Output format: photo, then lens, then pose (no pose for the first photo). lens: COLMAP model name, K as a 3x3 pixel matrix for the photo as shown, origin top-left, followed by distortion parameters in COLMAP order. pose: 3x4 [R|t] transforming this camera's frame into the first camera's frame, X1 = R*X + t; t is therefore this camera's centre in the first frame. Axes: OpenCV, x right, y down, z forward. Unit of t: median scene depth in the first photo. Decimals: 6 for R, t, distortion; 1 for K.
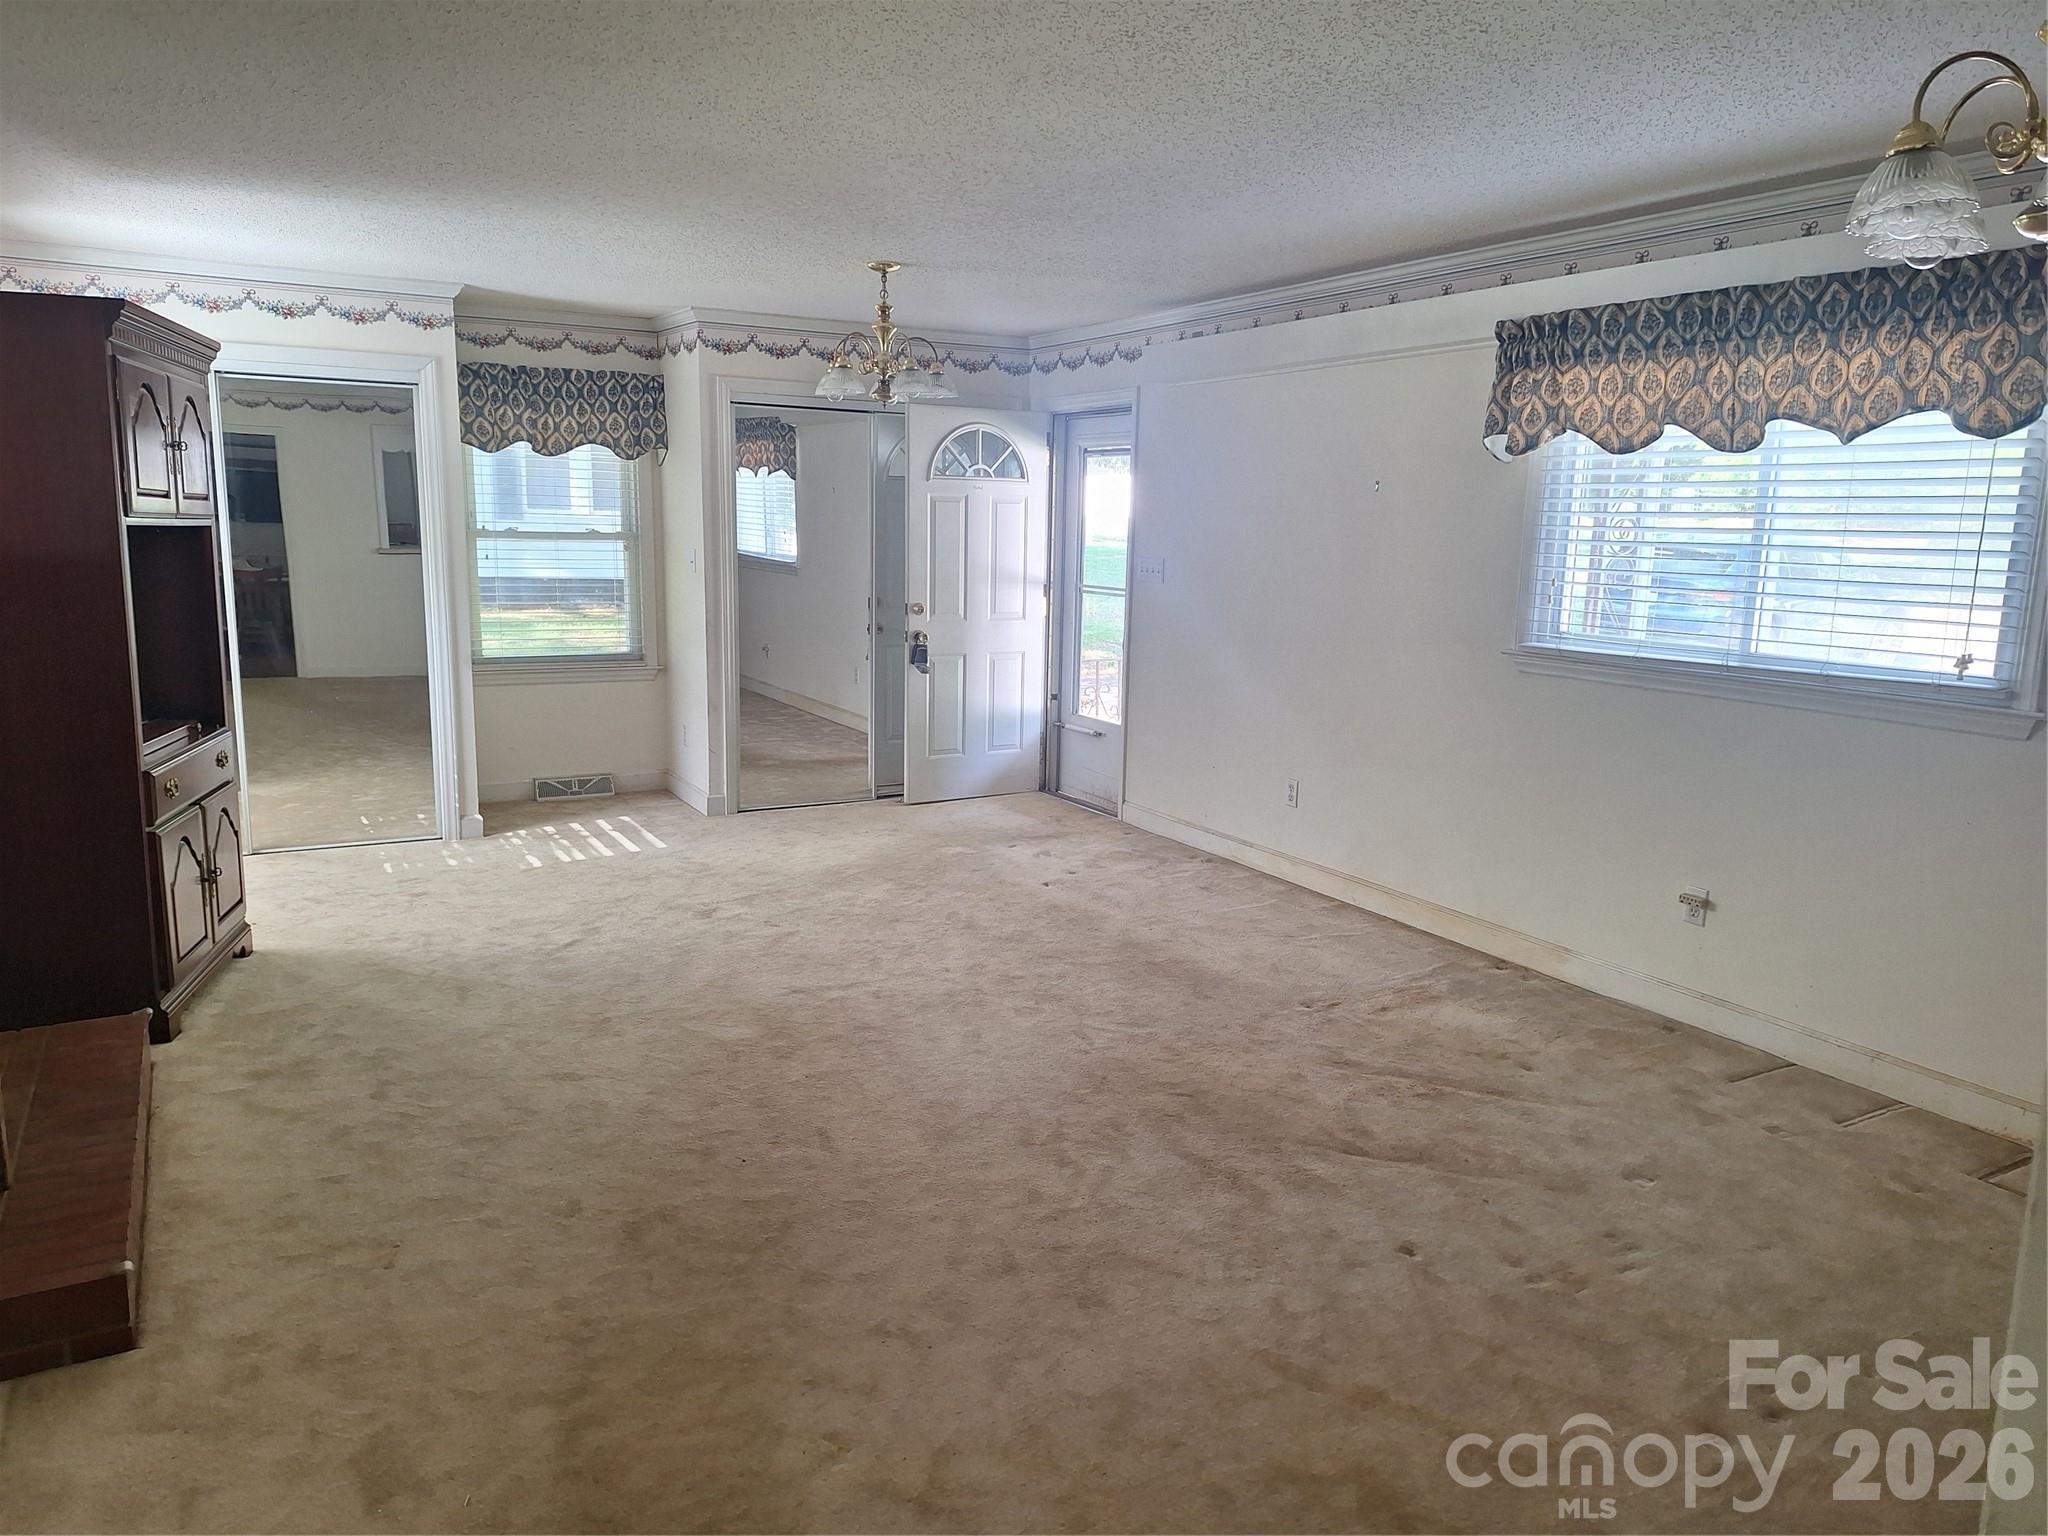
lens RADIAL K [[1395.9, 0, 1011.3], [0, 1395.9, 769.2], [0, 0, 1]] dist [0.036192, -0.022868]
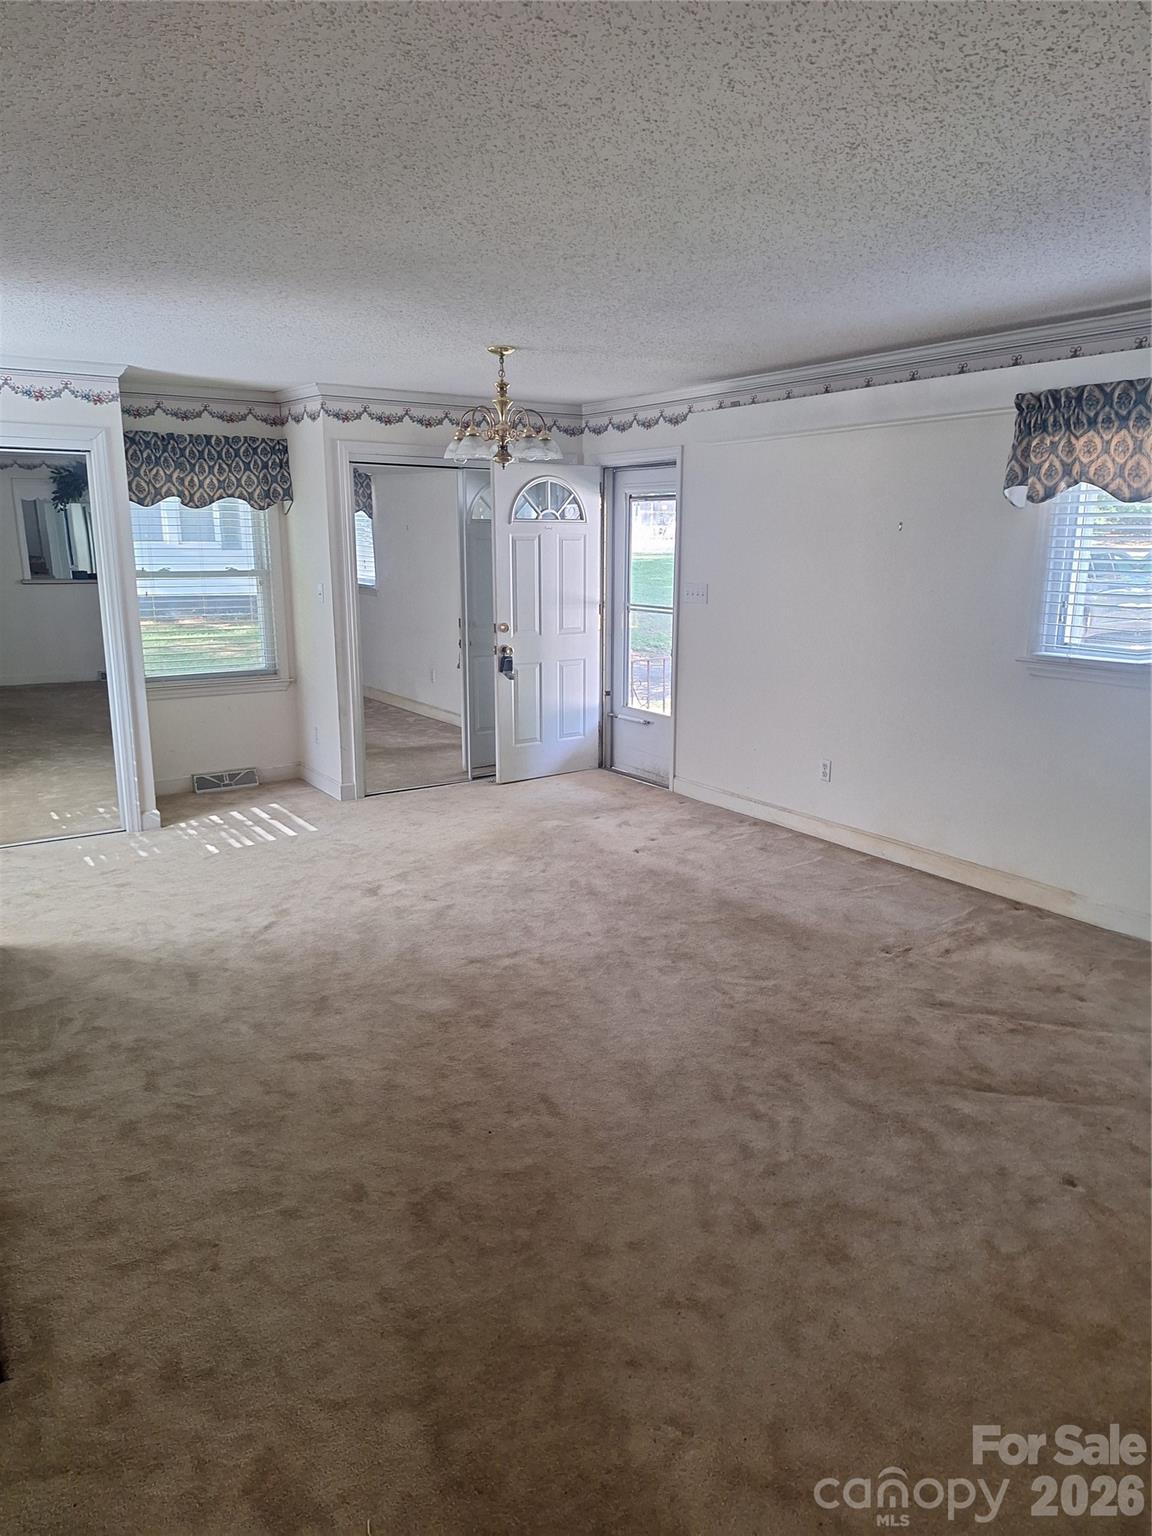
lens RADIAL K [[1046.9, 0, 582.5], [0, 1046.9, 764.6], [0, 0, 1]] dist [0.036192, -0.022868]
pose [[0.995720, -0.036766, 0.084794, -0.125899], [0.033597, 0.998693, 0.038510, -0.040973], [-0.086099, -0.035497, 0.995654, 0.093998]]
